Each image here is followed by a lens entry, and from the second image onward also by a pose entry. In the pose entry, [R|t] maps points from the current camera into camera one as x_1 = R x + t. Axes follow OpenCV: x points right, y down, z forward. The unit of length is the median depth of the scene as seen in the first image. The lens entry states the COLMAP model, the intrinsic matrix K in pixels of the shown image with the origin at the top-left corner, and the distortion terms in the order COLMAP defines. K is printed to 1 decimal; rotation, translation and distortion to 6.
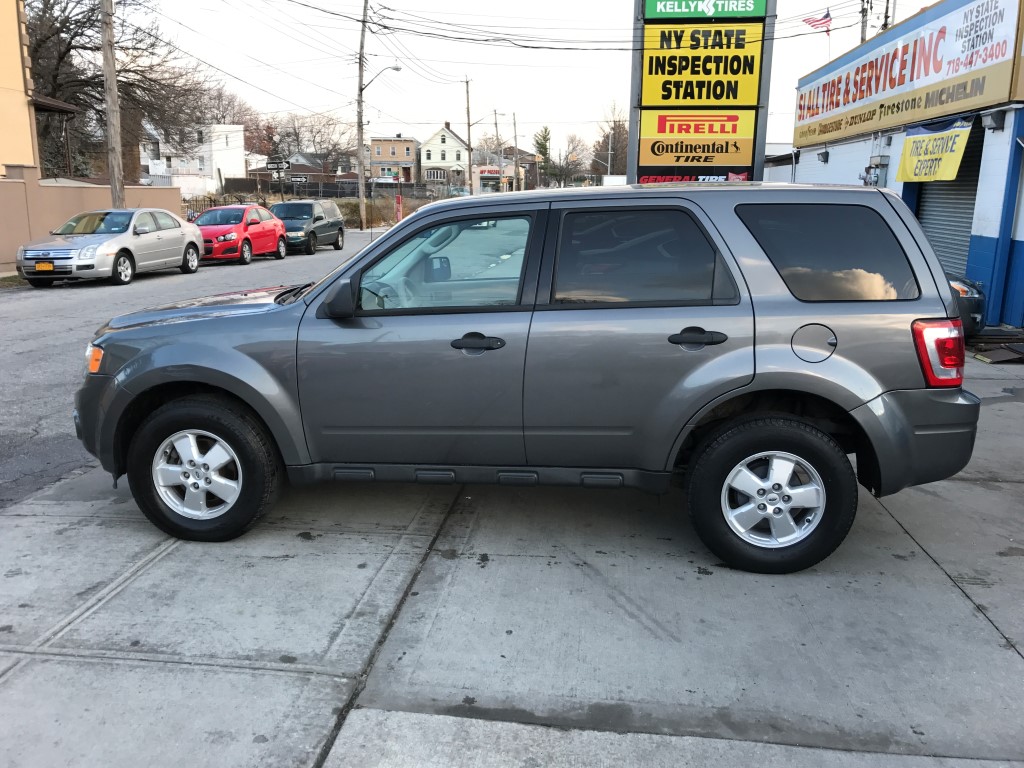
lens RADIAL K [[837.6, 0, 496.8], [0, 837.6, 386.0], [0, 0, 1]] dist [0.013840, -0.002752]
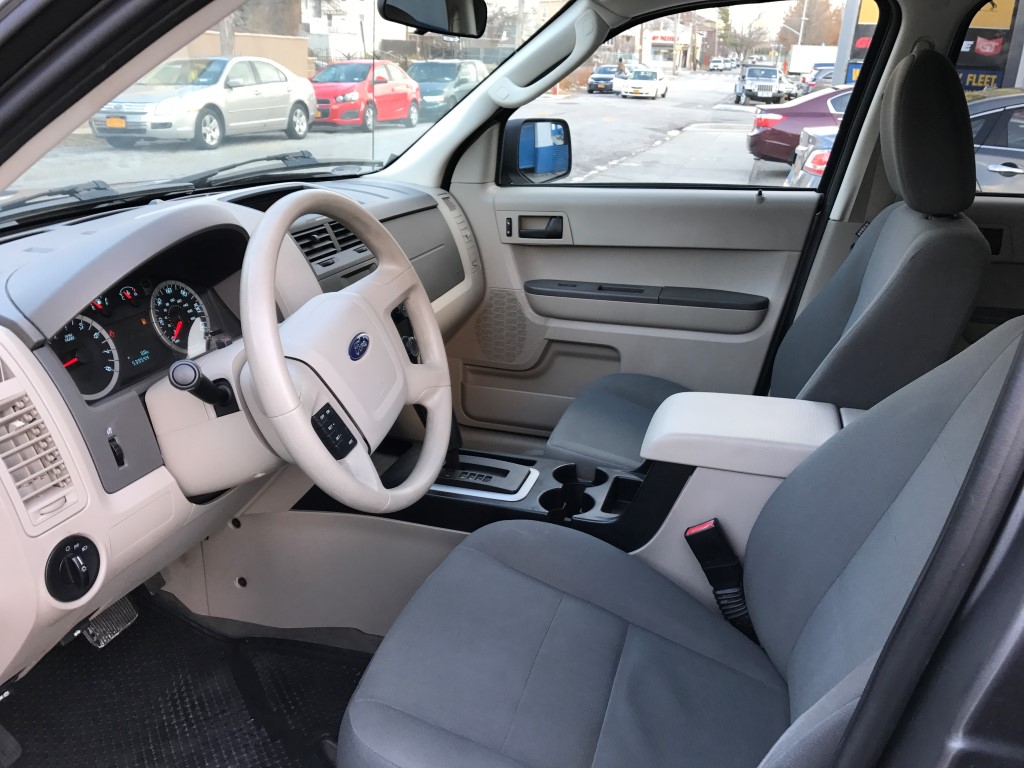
lens RADIAL K [[837.6, 0, 487.7], [0, 837.6, 377.9], [0, 0, 1]] dist [0.013840, -0.002752]
pose [[0.980073, 0.095163, -0.174360, -0.005859], [-0.071155, 0.987715, 0.139124, -0.030256], [0.185457, -0.123946, 0.974804, 0.197832]]
